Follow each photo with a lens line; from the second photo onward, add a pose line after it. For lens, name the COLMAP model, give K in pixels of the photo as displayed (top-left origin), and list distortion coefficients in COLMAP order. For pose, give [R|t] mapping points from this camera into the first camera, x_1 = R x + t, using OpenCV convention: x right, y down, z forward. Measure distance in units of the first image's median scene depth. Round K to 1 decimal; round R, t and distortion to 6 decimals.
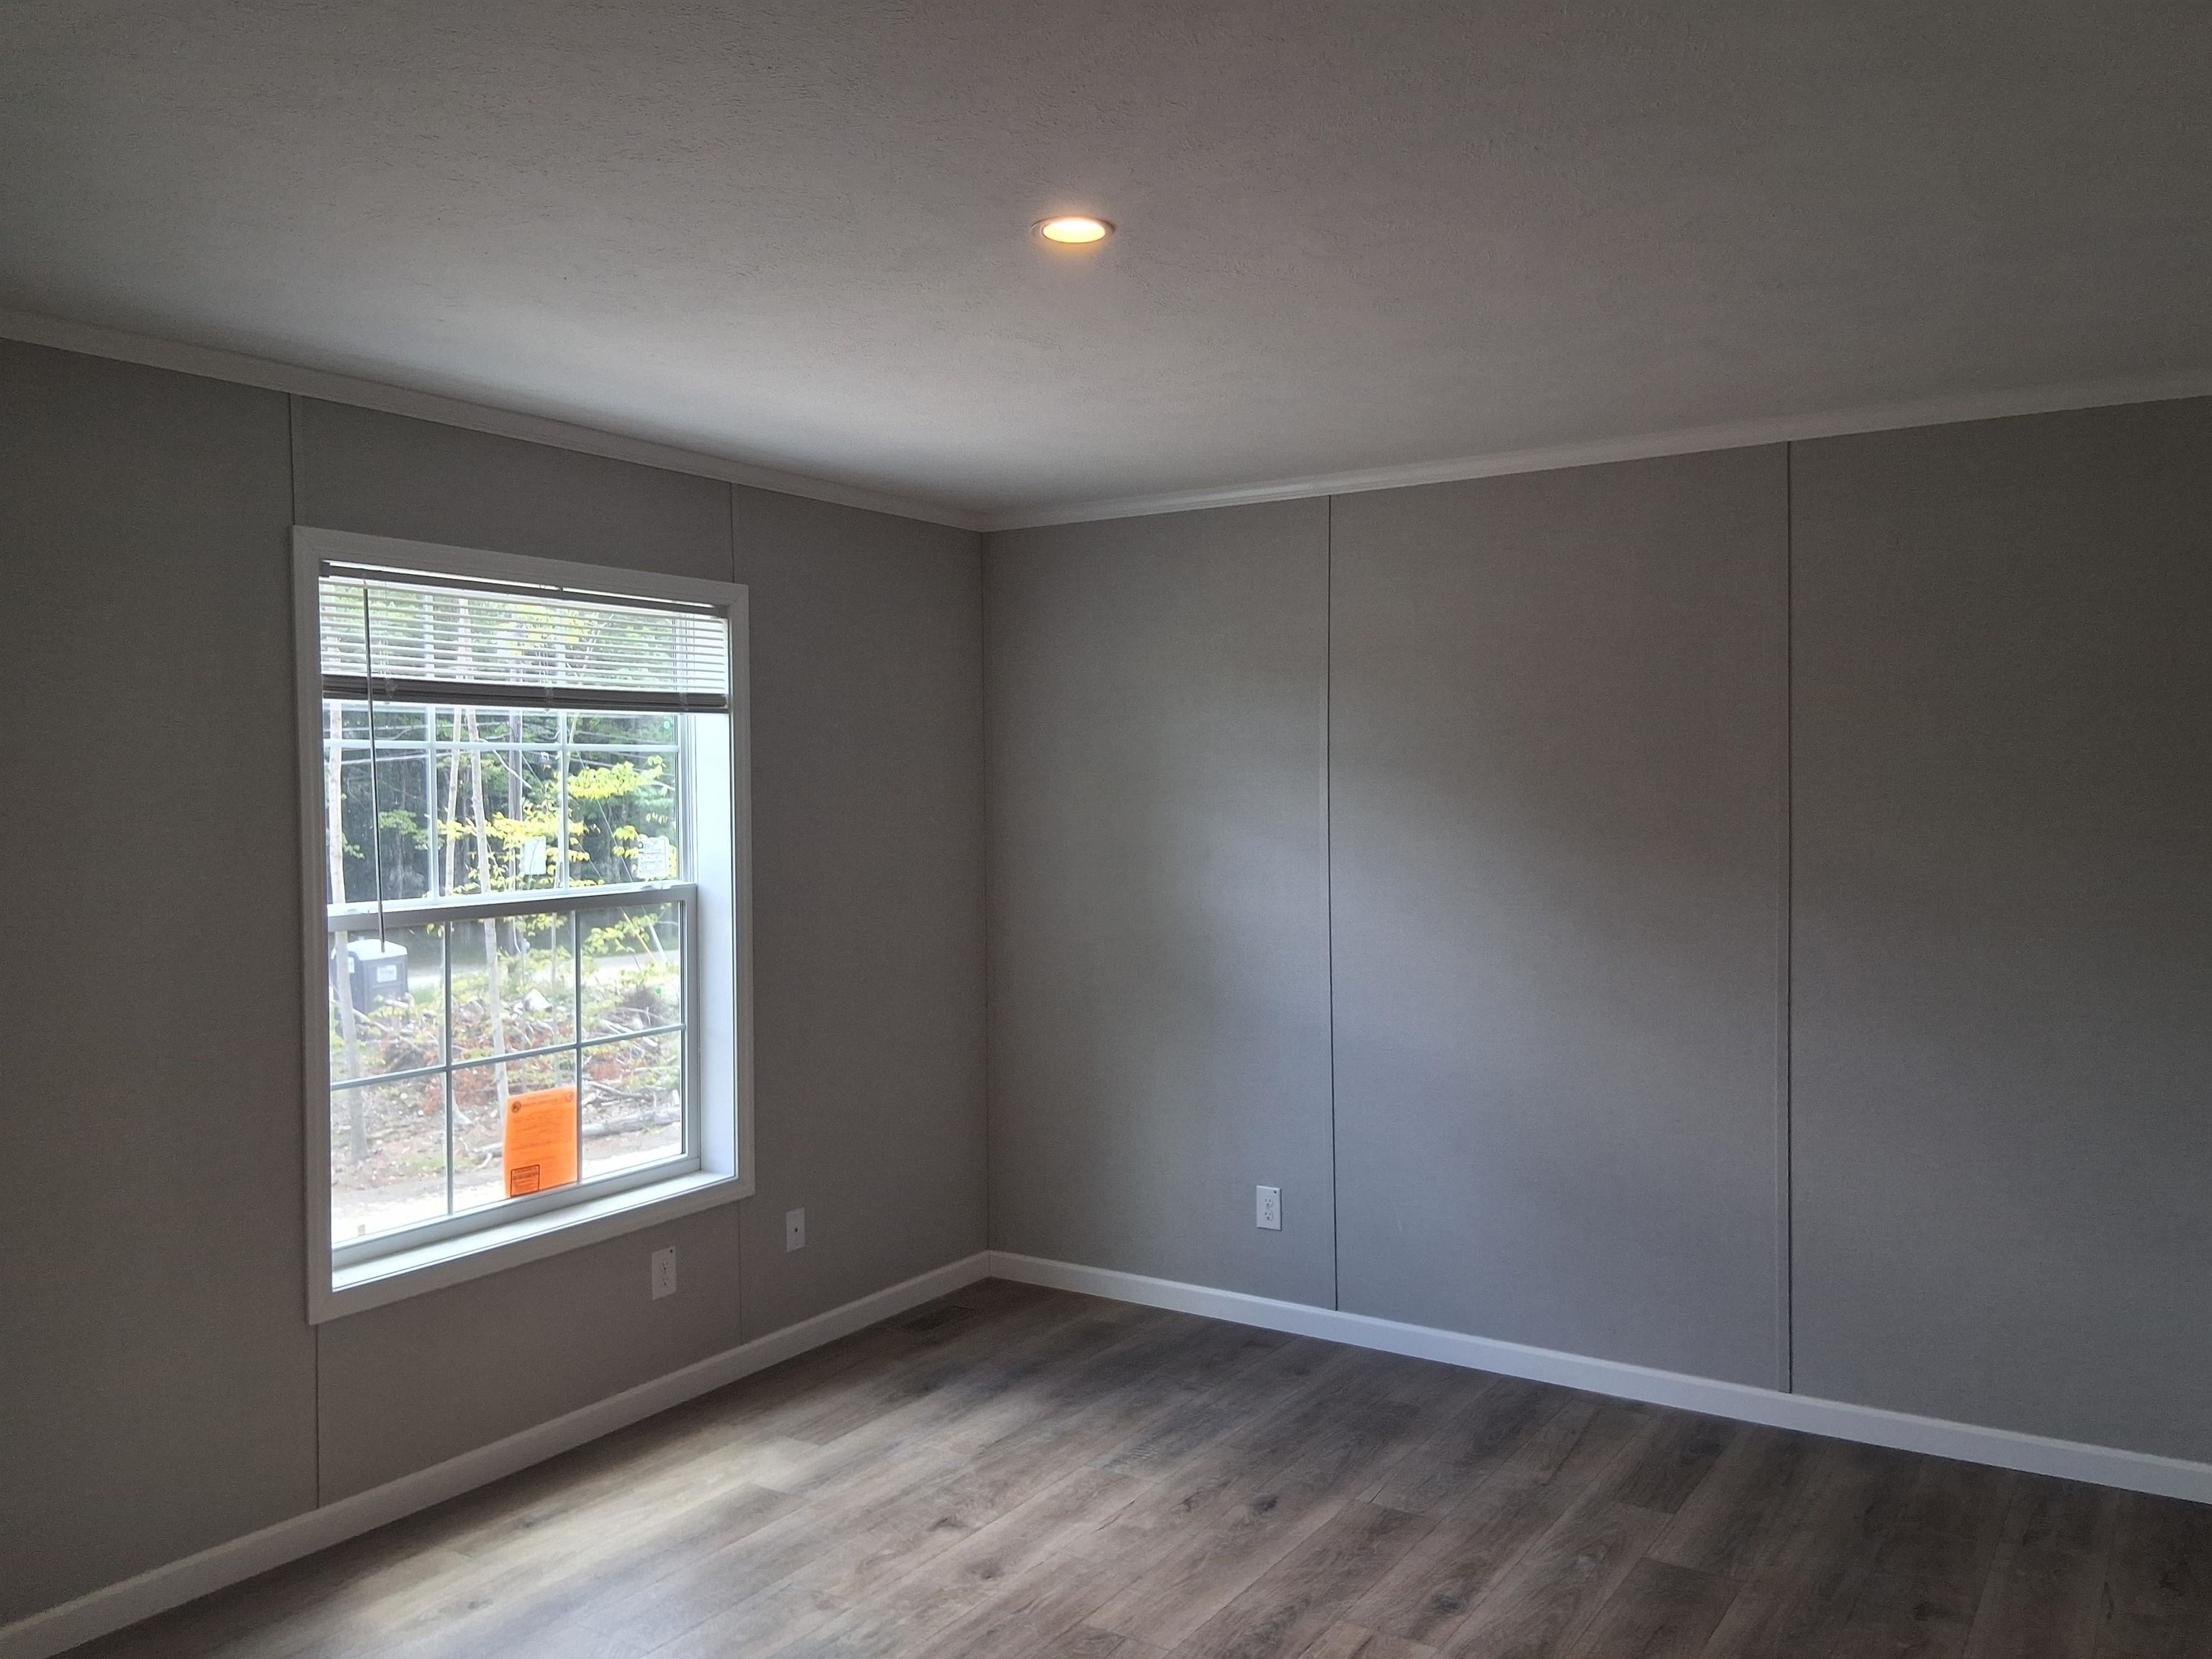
lens RADIAL K [[1686.0, 0, 1131.8], [0, 1686.0, 816.7], [0, 0, 1]] dist [0.091959, -0.159647]
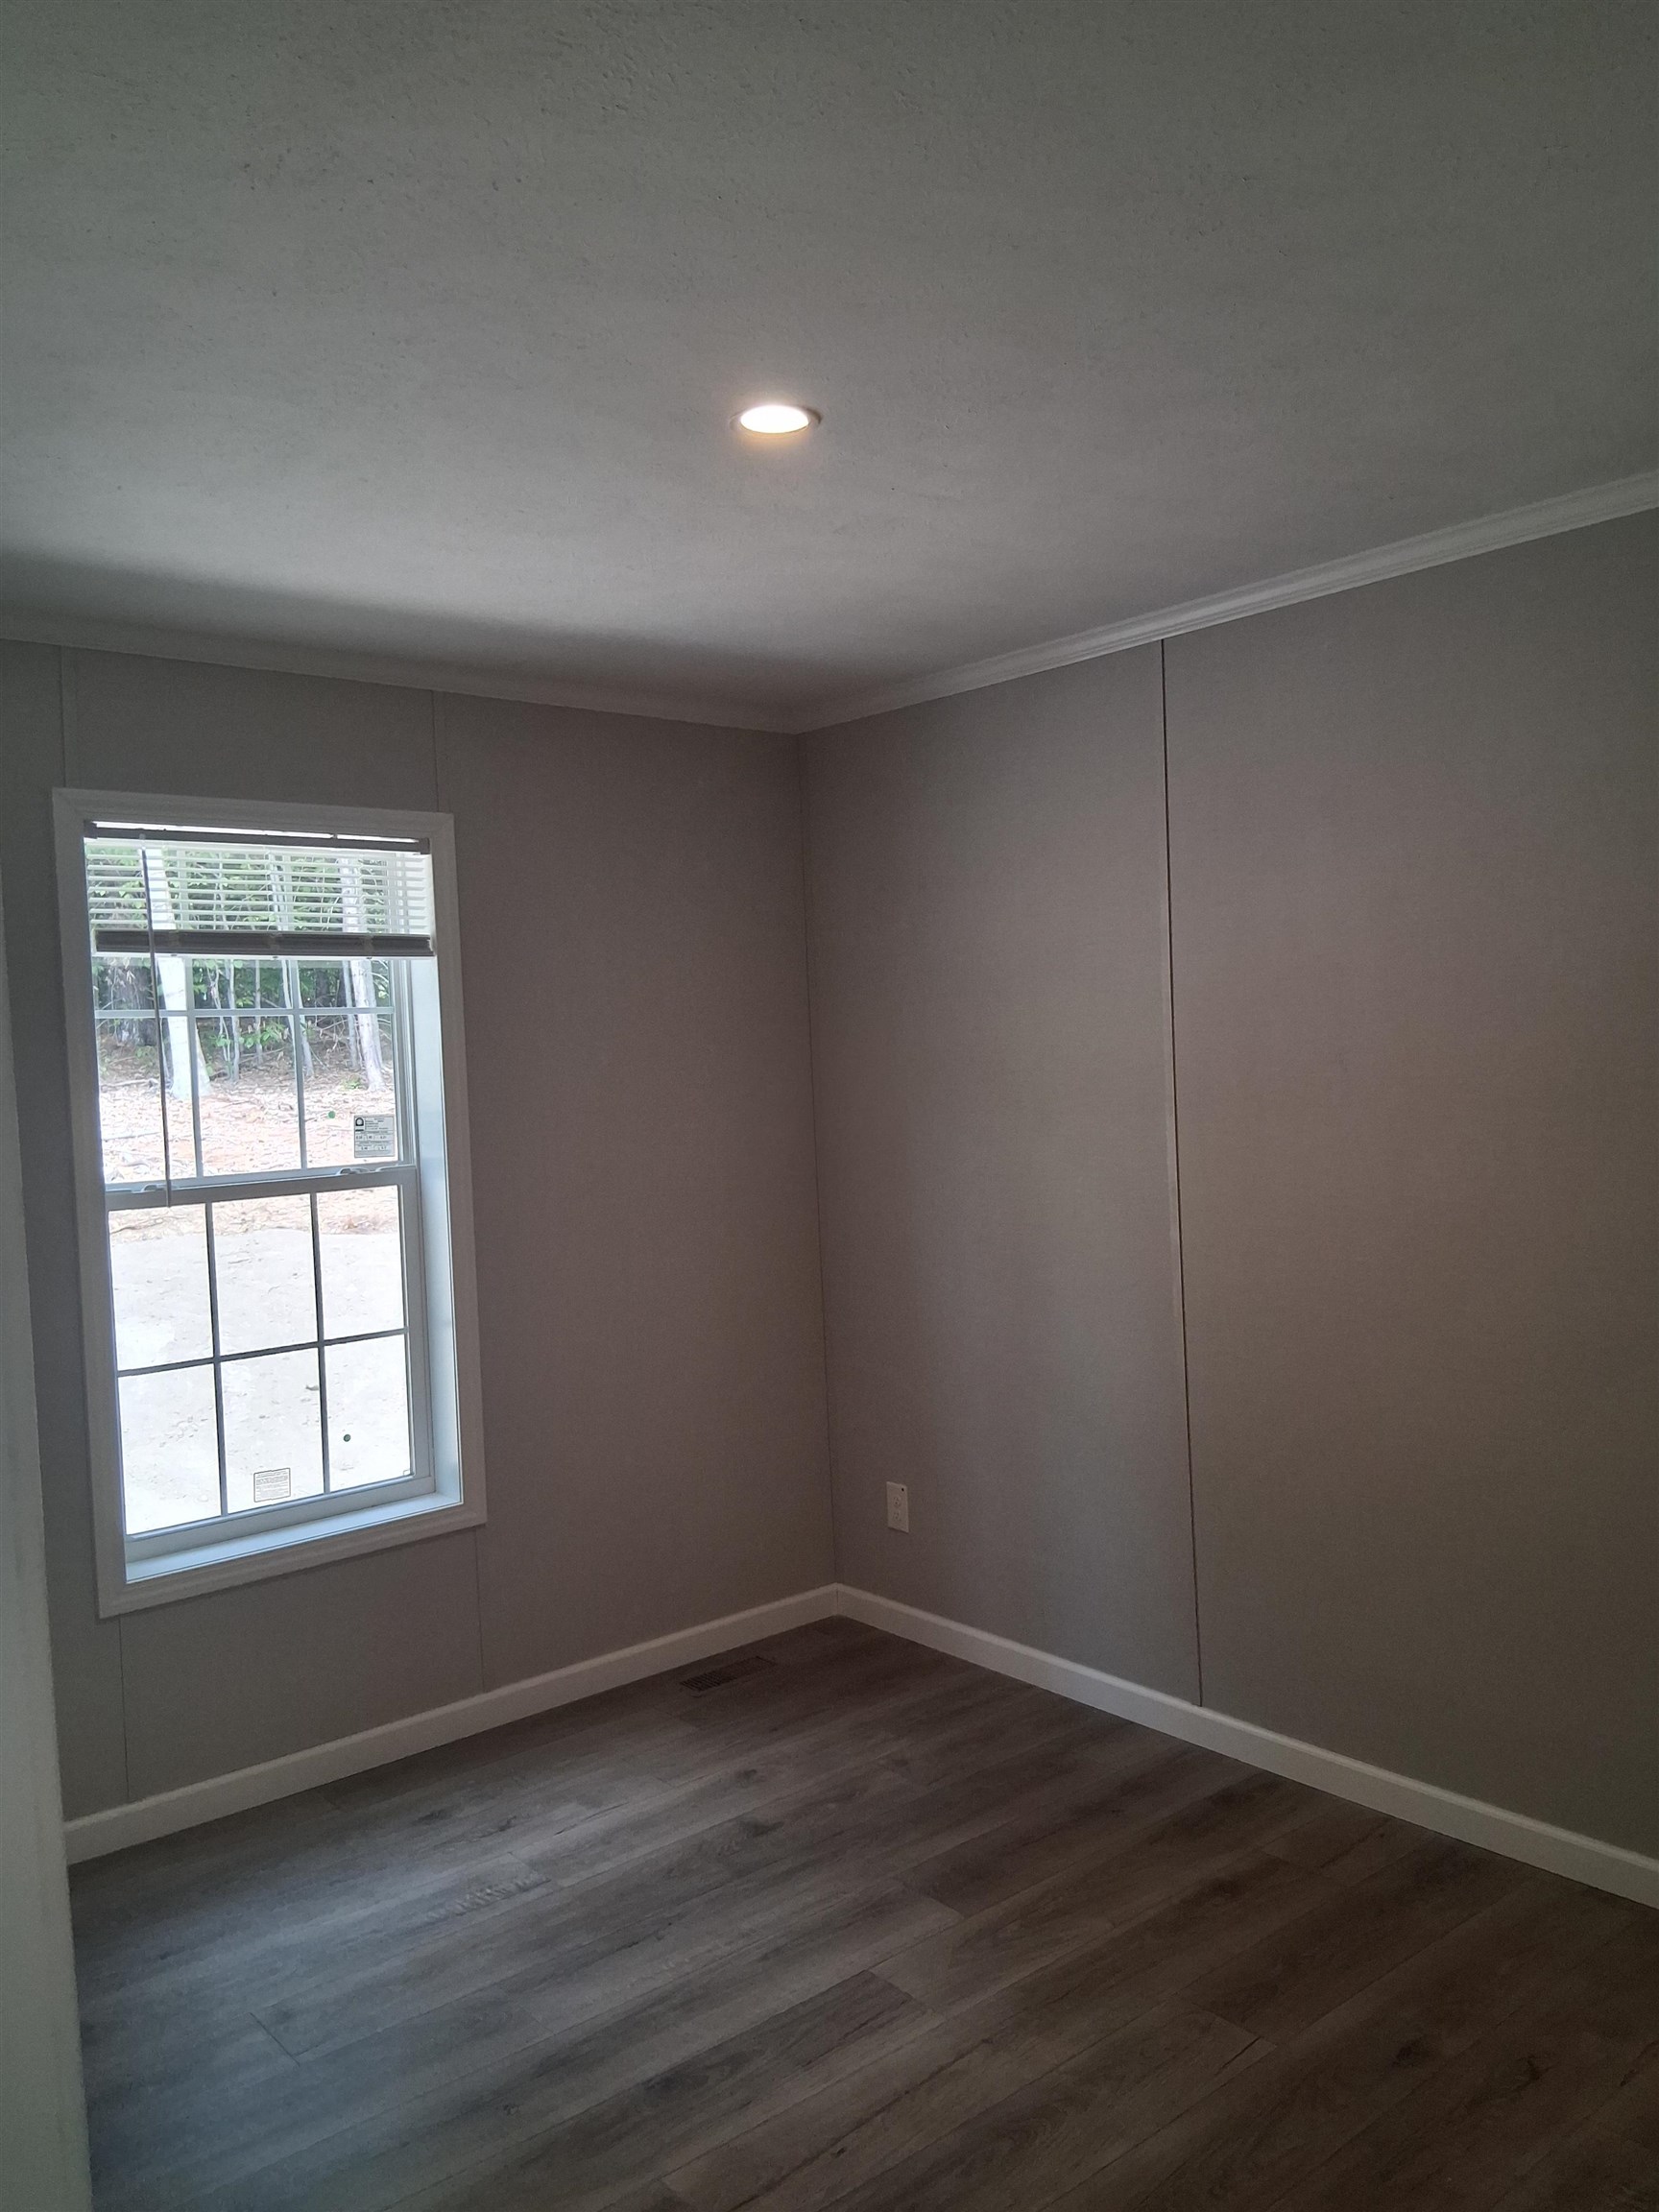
lens RADIAL K [[1686.0, 0, 654.3], [0, 1686.0, 1063.0], [0, 0, 1]] dist [0.091959, -0.159647]
pose [[0.941325, -0.024238, -0.336630, 0.142055], [0.026362, 0.999651, 0.001741, -0.008187], [0.336471, -0.010513, 0.941635, 0.205700]]
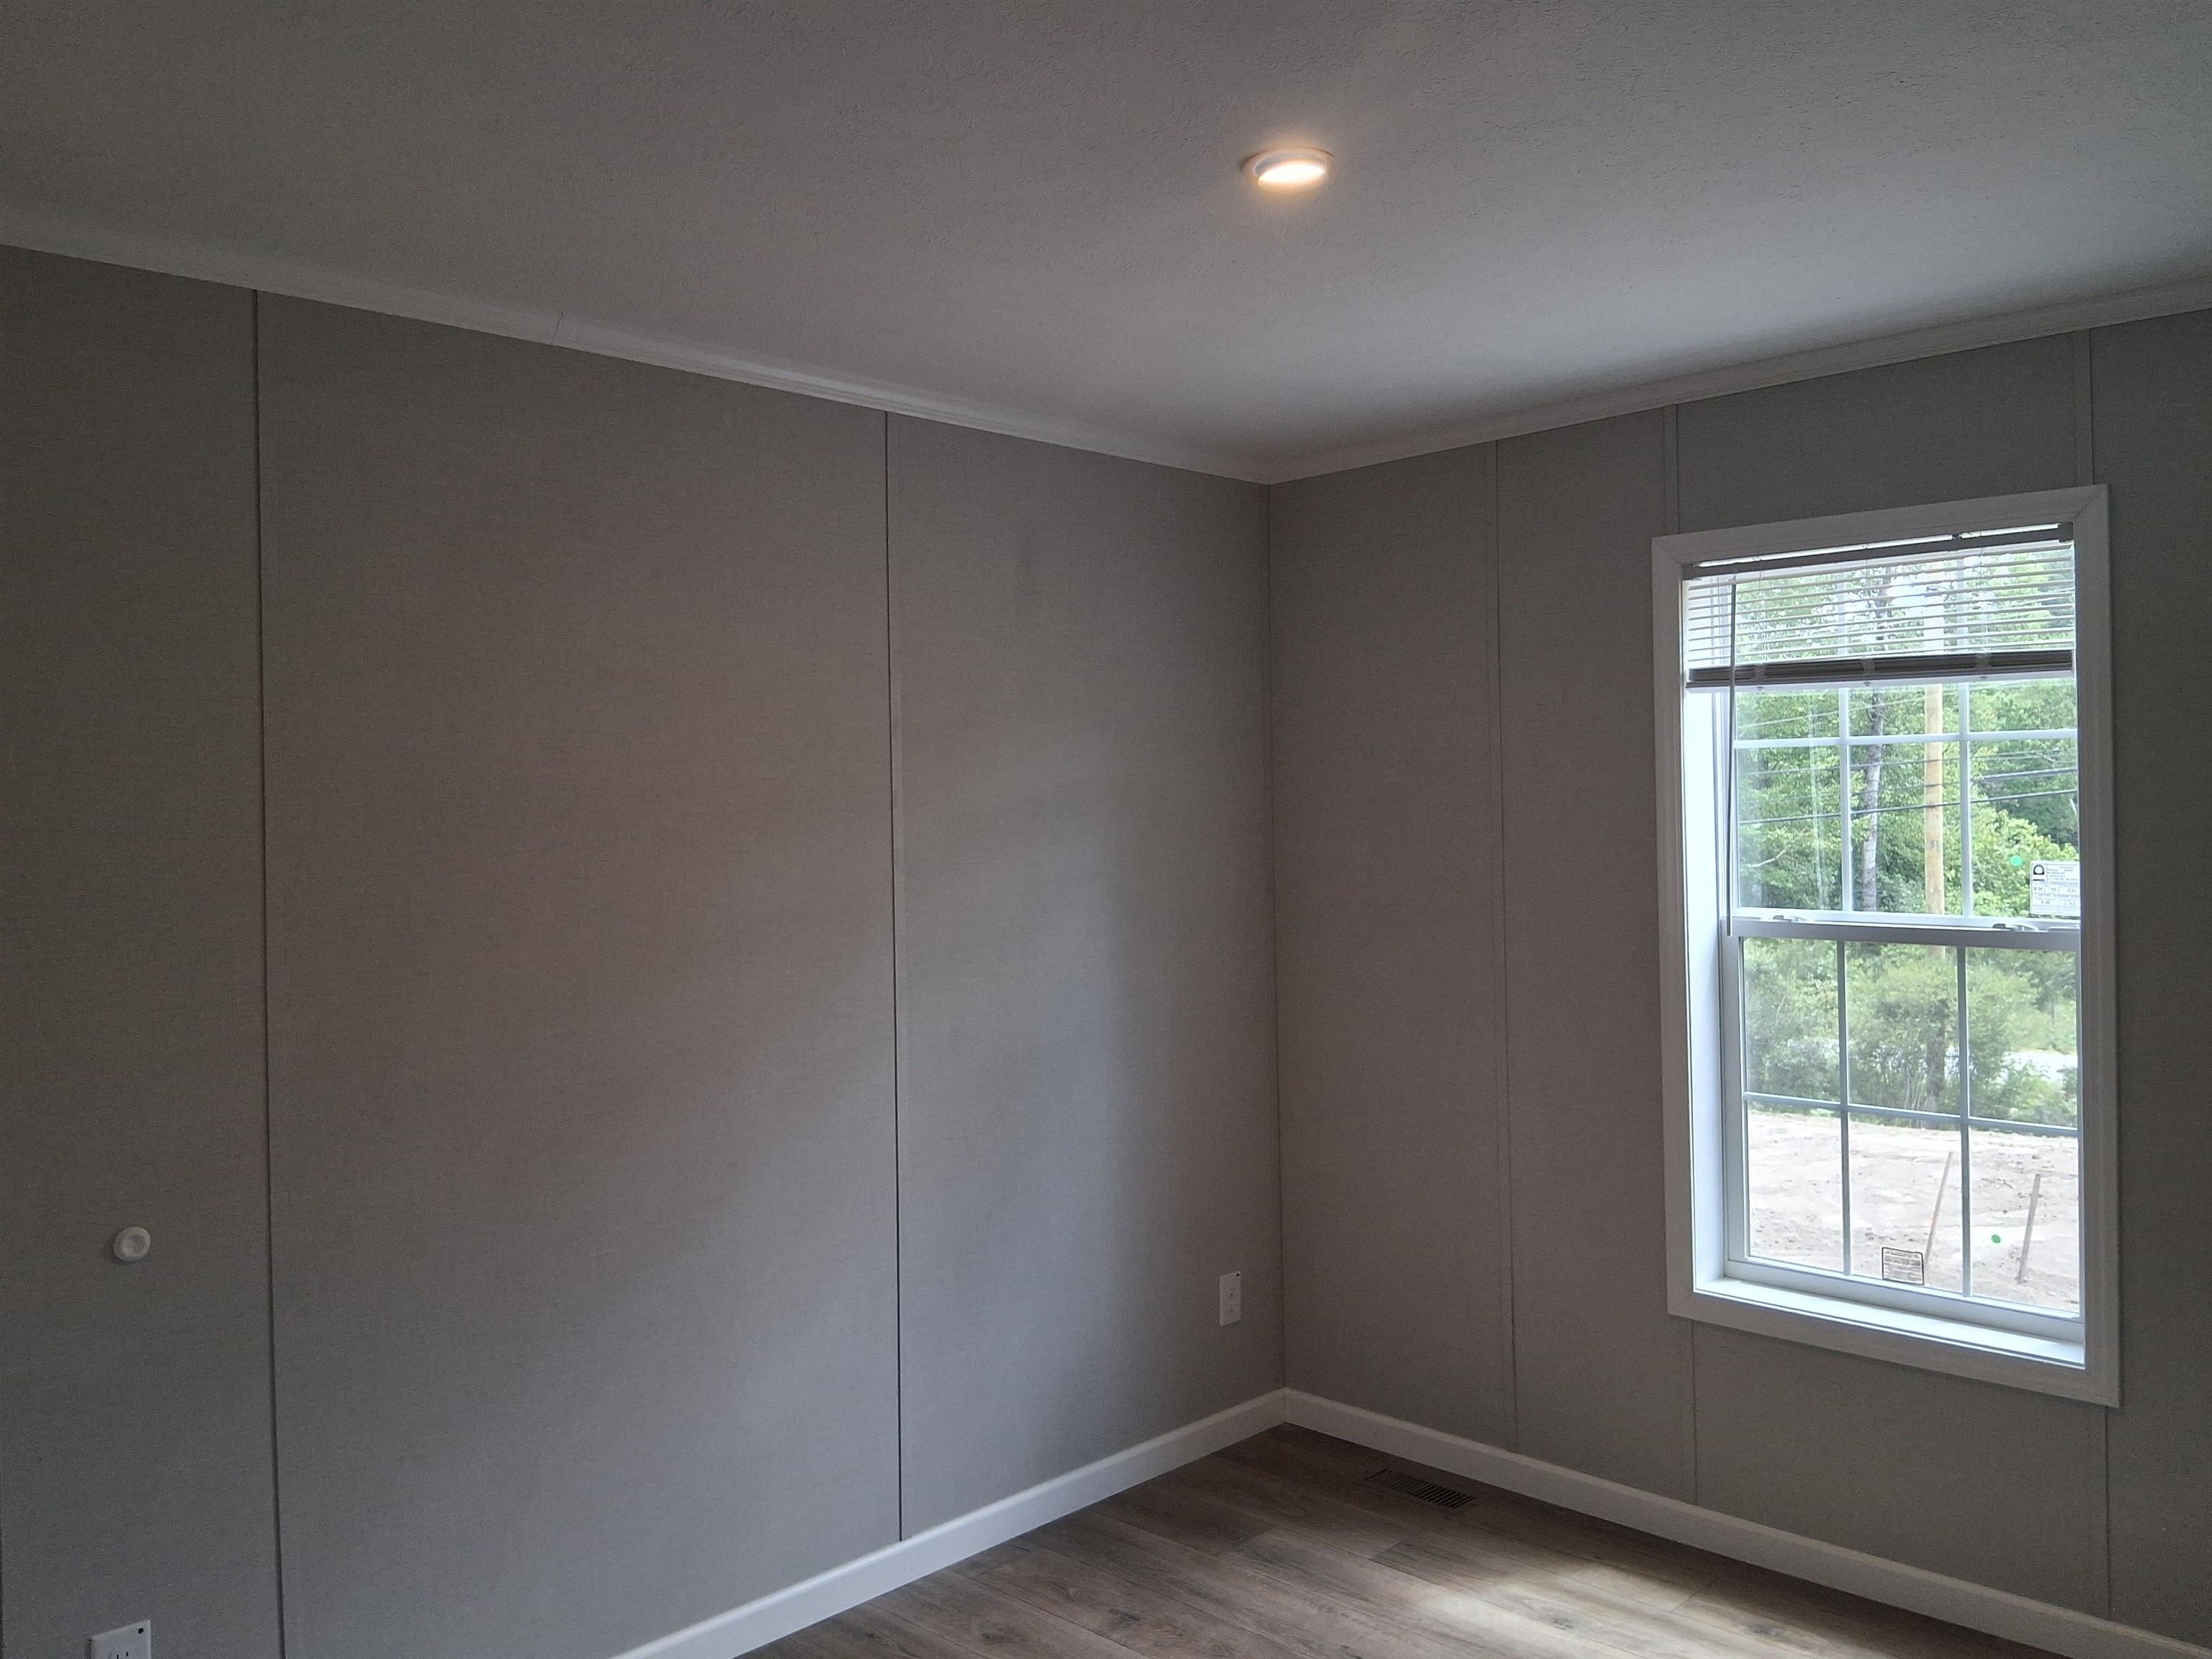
lens RADIAL K [[1667.2, 0, 1118.6], [0, 1667.2, 824.8], [0, 0, 1]] dist [0.130393, -0.216088]
pose [[-0.186170, 0.030763, -0.982036, 0.561915], [-0.000746, 0.999505, 0.031451, -0.028119], [0.982517, 0.006588, -0.186055, 0.849191]]
